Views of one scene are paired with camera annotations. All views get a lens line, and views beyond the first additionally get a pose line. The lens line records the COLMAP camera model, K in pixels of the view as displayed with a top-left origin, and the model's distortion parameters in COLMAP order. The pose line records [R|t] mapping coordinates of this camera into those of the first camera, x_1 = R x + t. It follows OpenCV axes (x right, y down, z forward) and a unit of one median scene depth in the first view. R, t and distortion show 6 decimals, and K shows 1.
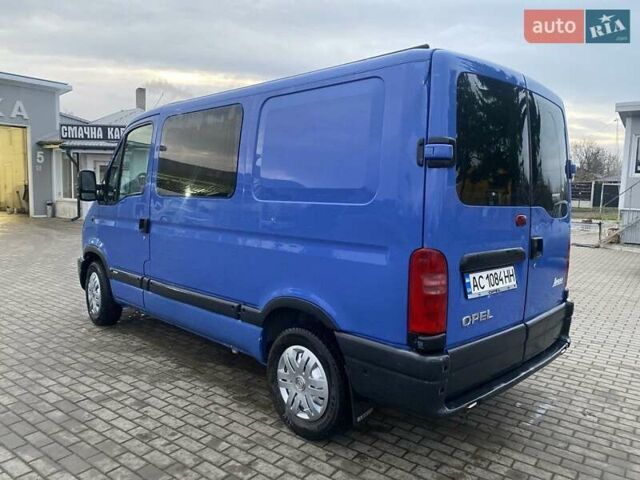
lens RADIAL K [[491.9, 0, 318.2], [0, 491.9, 238.0], [0, 0, 1]] dist [0.001975, 0.018930]
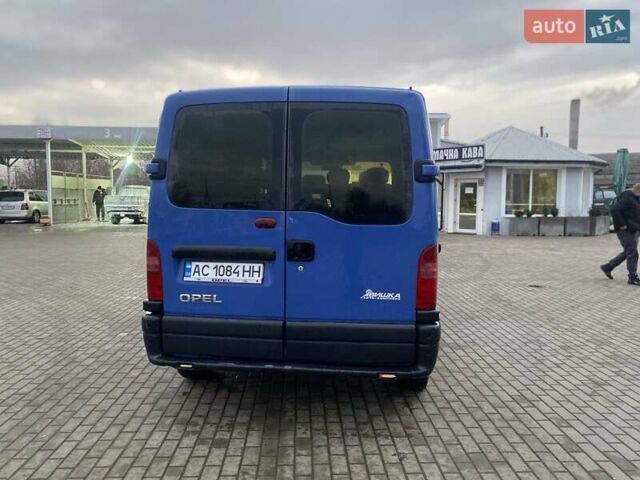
lens RADIAL K [[491.9, 0, 318.5], [0, 491.9, 233.8], [0, 0, 1]] dist [0.001975, 0.018930]
pose [[0.620639, 0.038328, -0.783159, 0.202896], [-0.071153, 0.997437, -0.007573, -0.001726], [0.780861, 0.060424, 0.621775, 0.062083]]
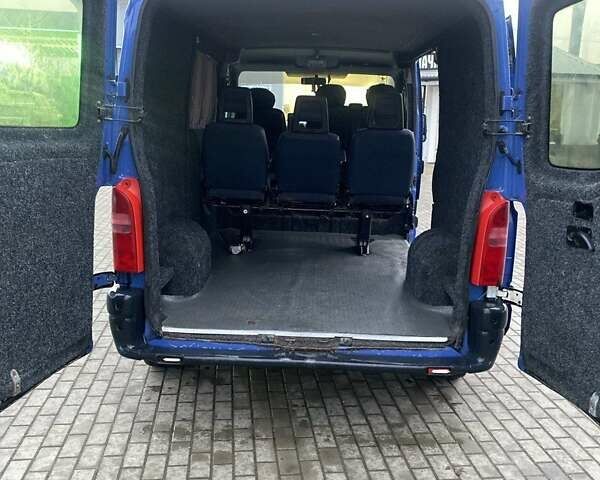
lens RADIAL K [[610.0, 0, 304.6], [0, 610.0, 243.9], [0, 0, 1]] dist [0.004174, 0.000000]
pose [[0.687130, 0.151272, -0.710611, 0.173816], [-0.086614, 0.988165, 0.126604, -0.006632], [0.721353, -0.025444, 0.692100, 0.051554]]
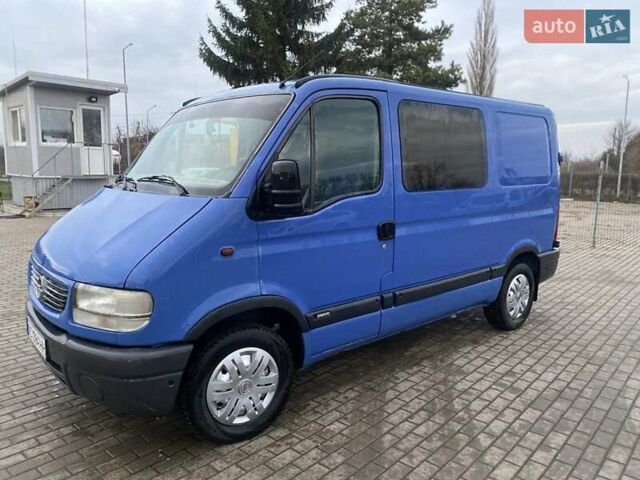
lens RADIAL K [[491.9, 0, 317.6], [0, 491.9, 236.9], [0, 0, 1]] dist [0.001975, 0.018930]
pose [[0.072790, -0.167840, 0.983123, -2.524738], [0.087550, 0.983008, 0.161338, -0.339977], [-0.993497, 0.074329, 0.086248, 2.289587]]
